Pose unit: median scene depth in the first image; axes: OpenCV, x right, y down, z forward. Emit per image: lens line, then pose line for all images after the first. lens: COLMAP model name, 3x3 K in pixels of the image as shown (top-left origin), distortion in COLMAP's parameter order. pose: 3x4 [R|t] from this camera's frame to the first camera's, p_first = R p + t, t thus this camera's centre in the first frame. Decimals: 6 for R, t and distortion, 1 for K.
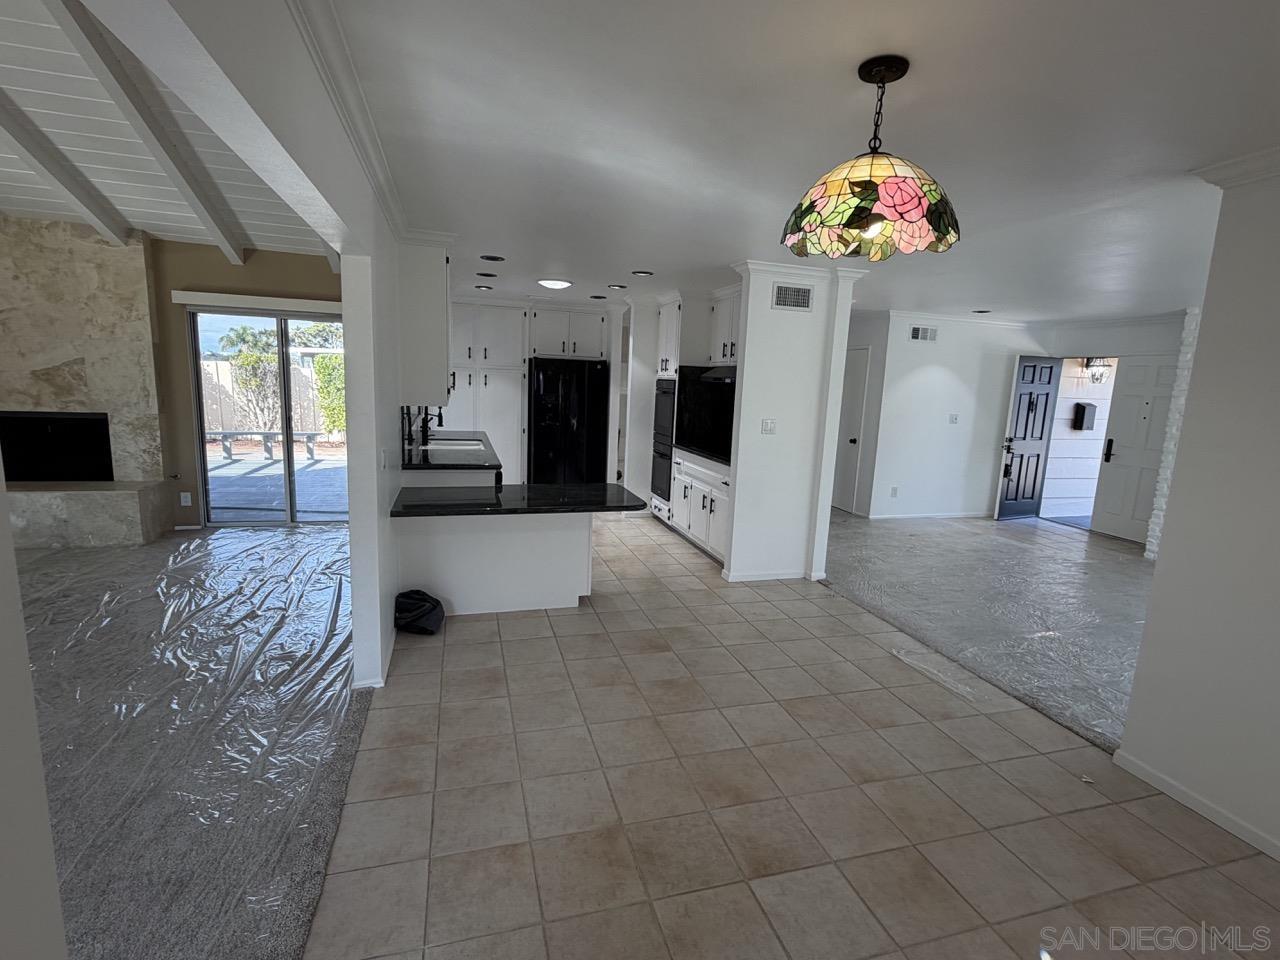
lens RADIAL K [[603.7, 0, 638.0], [0, 603.7, 480.3], [0, 0, 1]] dist [-0.001236, -0.000133]
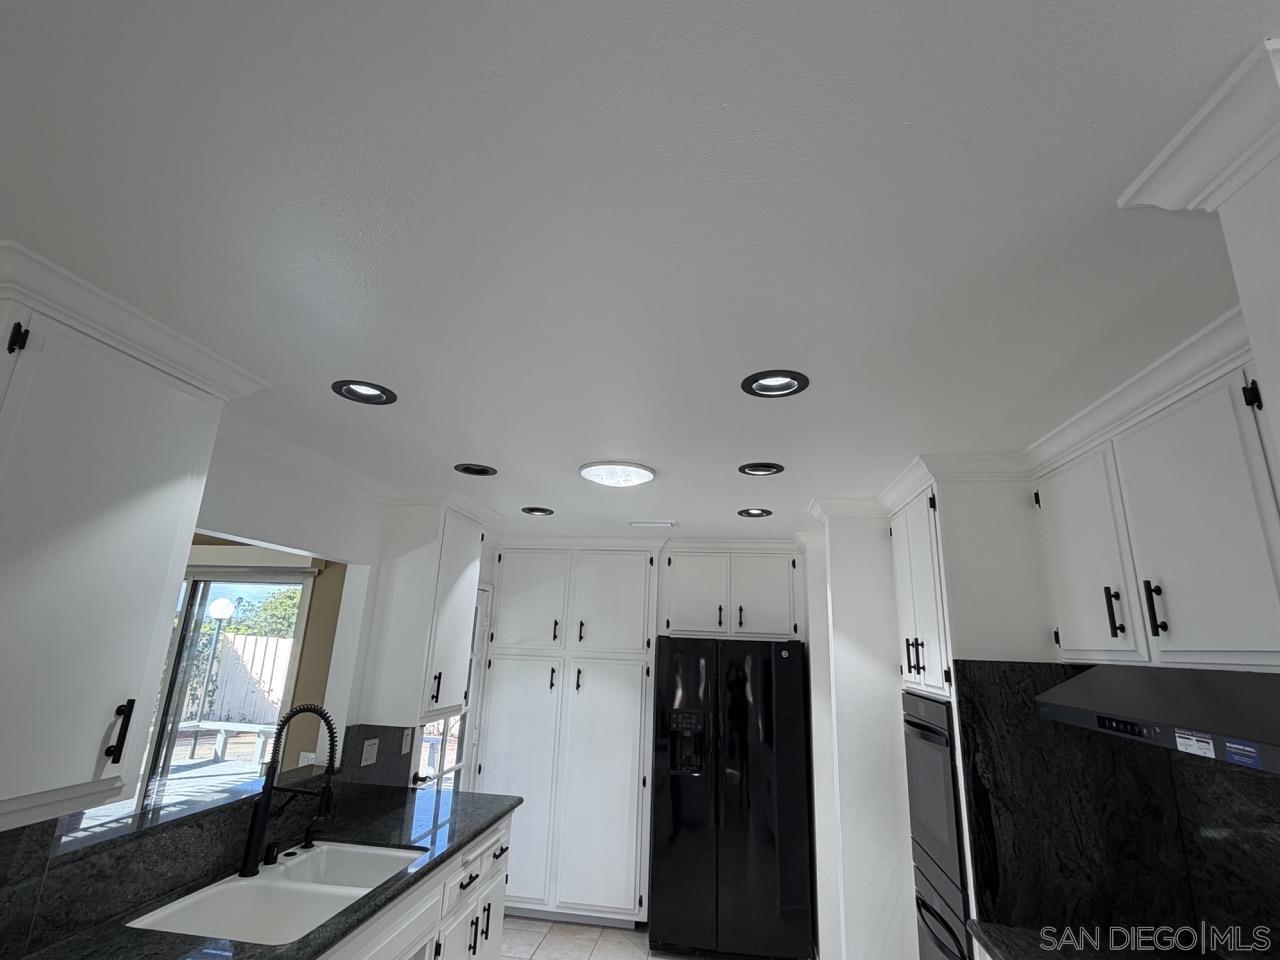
lens RADIAL K [[606.1, 0, 639.6], [0, 606.1, 482.7], [0, 0, 1]] dist [-0.000402, -0.000485]
pose [[0.906911, -0.114630, -0.405428, 0.068464], [-0.068748, 0.909118, -0.410827, -0.153486], [0.415675, 0.400456, 0.816609, 0.722781]]
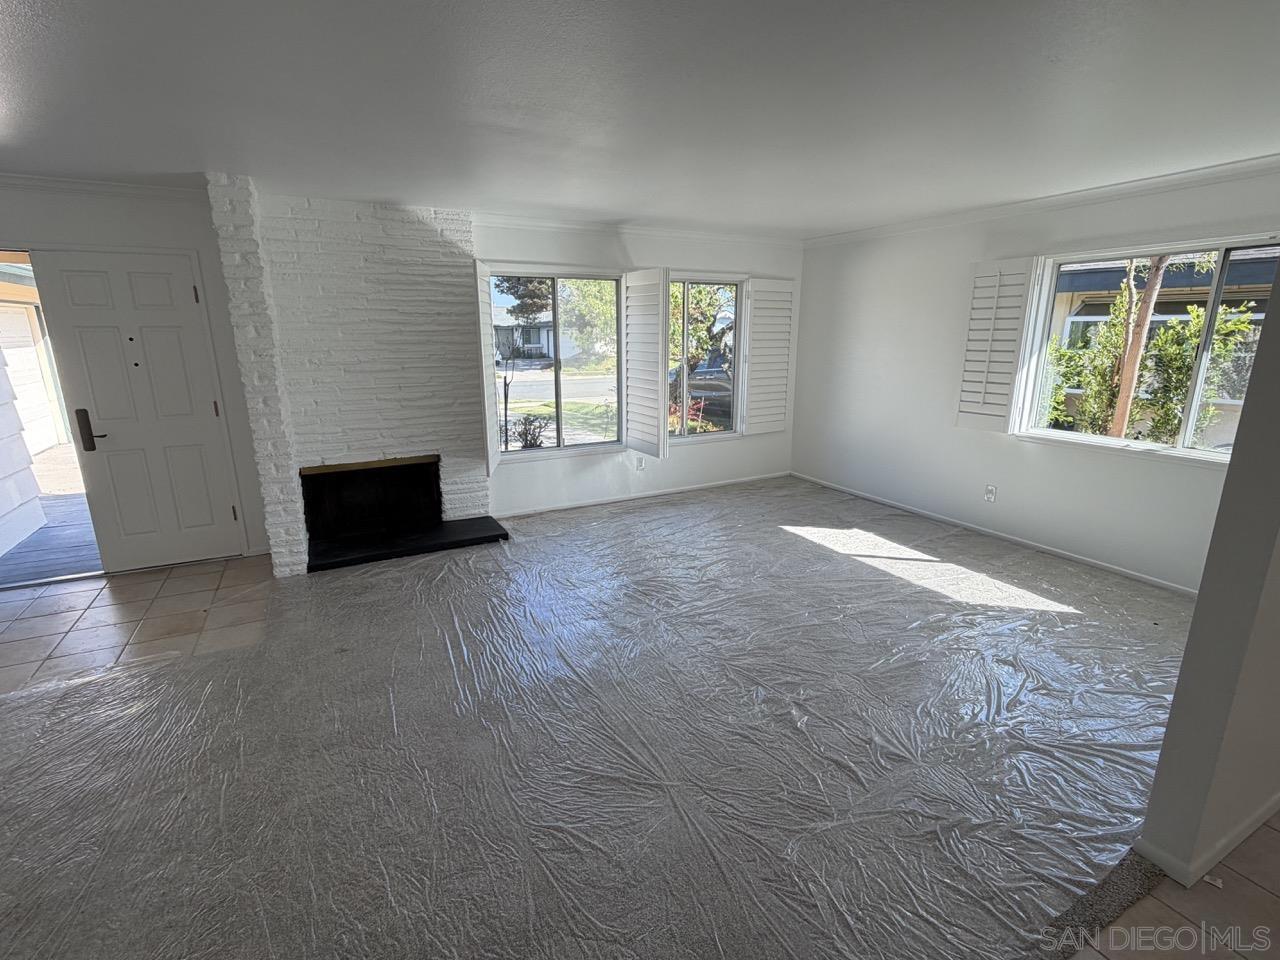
lens RADIAL K [[603.7, 0, 638.0], [0, 603.7, 480.3], [0, 0, 1]] dist [-0.001236, -0.000133]
pose [[-0.197876, -0.279943, 0.939403, 0.215108], [0.155120, 0.937333, 0.312000, -0.137372], [-0.967875, 0.207458, -0.142051, 0.830582]]
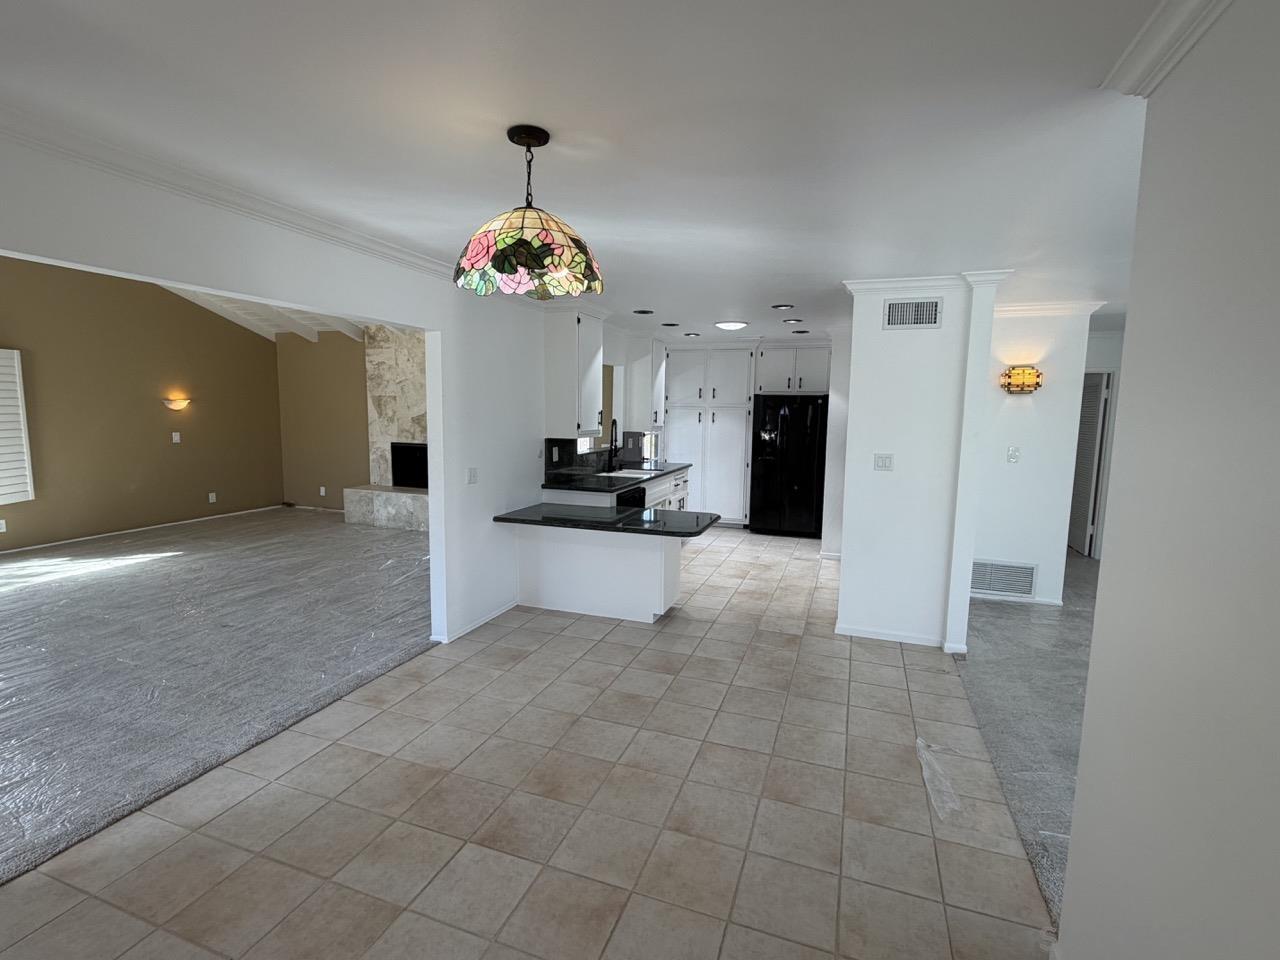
lens RADIAL K [[603.7, 0, 638.0], [0, 603.7, 480.3], [0, 0, 1]] dist [-0.001236, -0.000133]
pose [[0.805858, 0.039626, -0.590781, 0.415974], [-0.077925, 0.996177, -0.039477, -0.000215], [0.586959, 0.077849, 0.805865, 0.080701]]
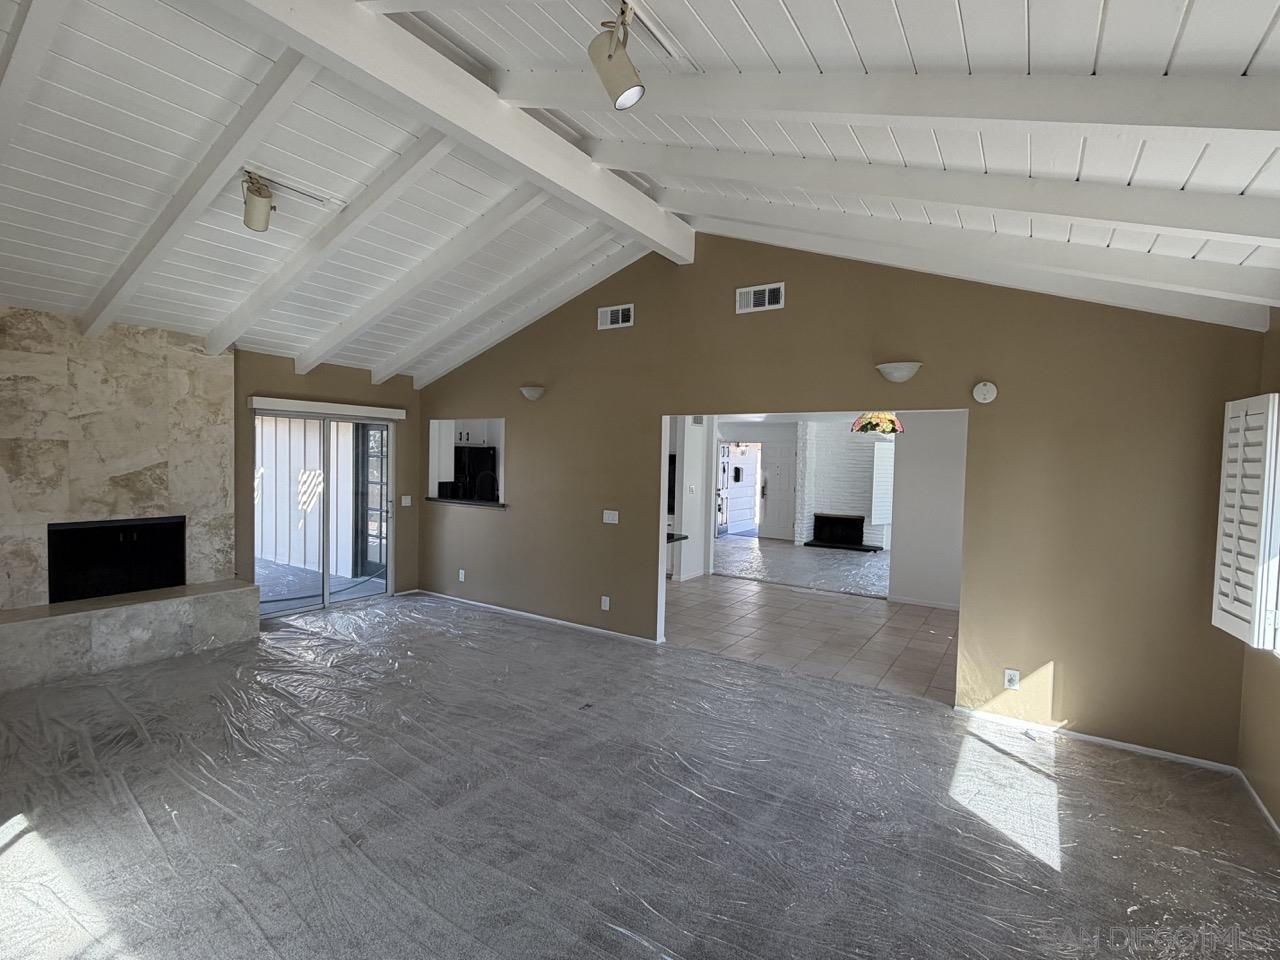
lens RADIAL K [[603.7, 0, 638.0], [0, 603.7, 480.3], [0, 0, 1]] dist [-0.001236, -0.000133]
pose [[0.762195, -0.048951, 0.645494, -0.977313], [0.114484, 0.991612, -0.059983, -0.025433], [-0.637144, 0.119618, 0.761406, -0.239552]]
